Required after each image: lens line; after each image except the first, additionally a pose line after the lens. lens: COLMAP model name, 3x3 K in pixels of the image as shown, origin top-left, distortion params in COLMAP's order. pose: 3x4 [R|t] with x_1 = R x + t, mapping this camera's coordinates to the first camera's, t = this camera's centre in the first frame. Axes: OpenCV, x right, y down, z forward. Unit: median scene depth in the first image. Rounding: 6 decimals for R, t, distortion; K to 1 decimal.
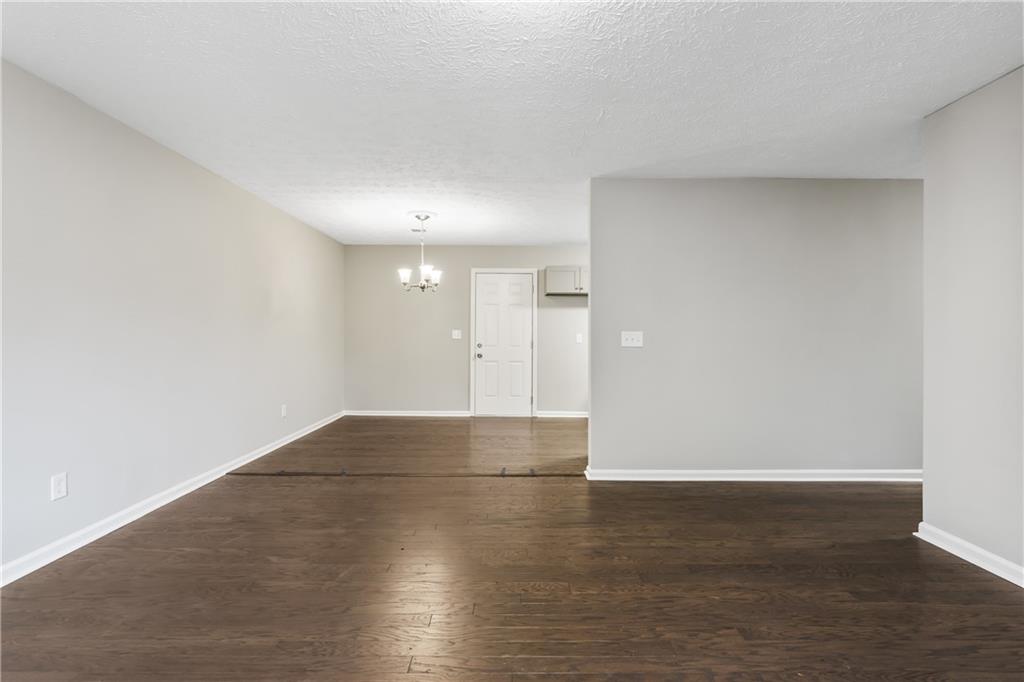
lens RADIAL K [[460.9, 0, 507.8], [0, 460.9, 338.6], [0, 0, 1]] dist [-0.011674, 0.001488]
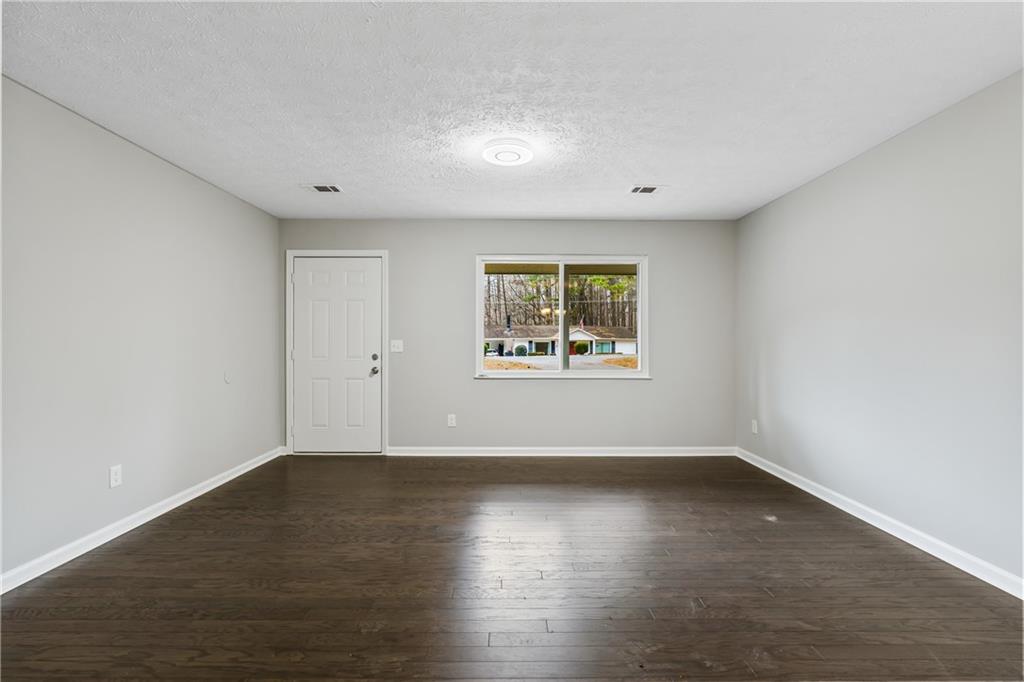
lens RADIAL K [[460.9, 0, 514.3], [0, 460.9, 339.5], [0, 0, 1]] dist [-0.011674, 0.001488]
pose [[-0.999891, -0.003515, -0.014353, 0.014222], [-0.003561, 0.999988, 0.003213, -0.021246], [0.014341, 0.003264, -0.999892, 1.902397]]
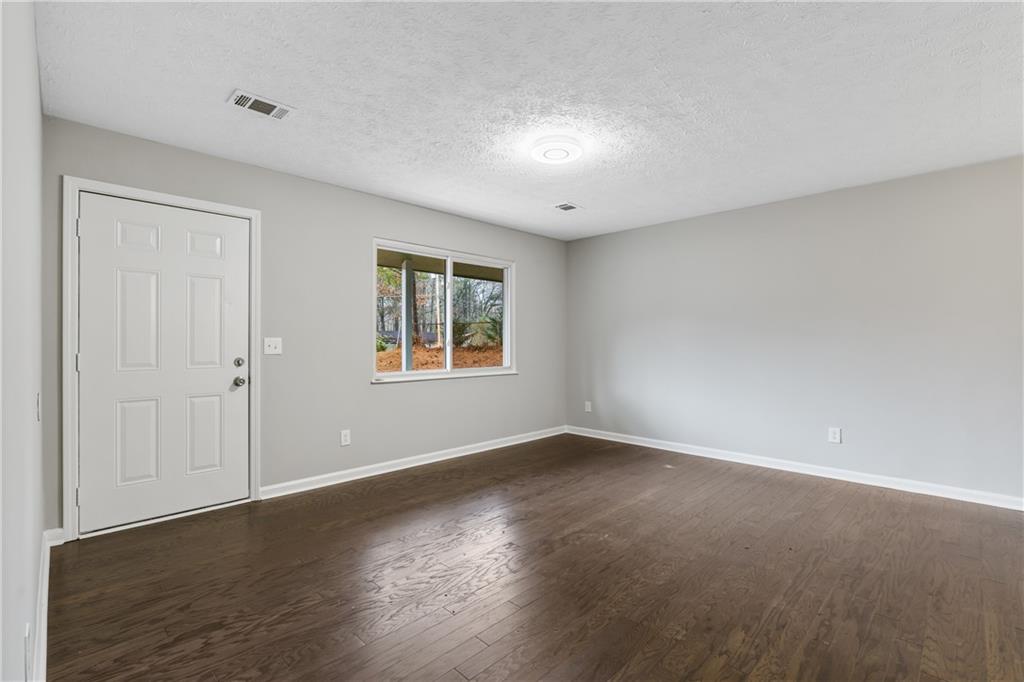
lens RADIAL K [[460.9, 0, 511.4], [0, 460.9, 340.9], [0, 0, 1]] dist [-0.011674, 0.001488]
pose [[-0.701540, -0.003688, -0.712620, 1.048572], [-0.006020, 0.999982, 0.000751, -0.005545], [0.712605, 0.004817, -0.701549, 1.418685]]
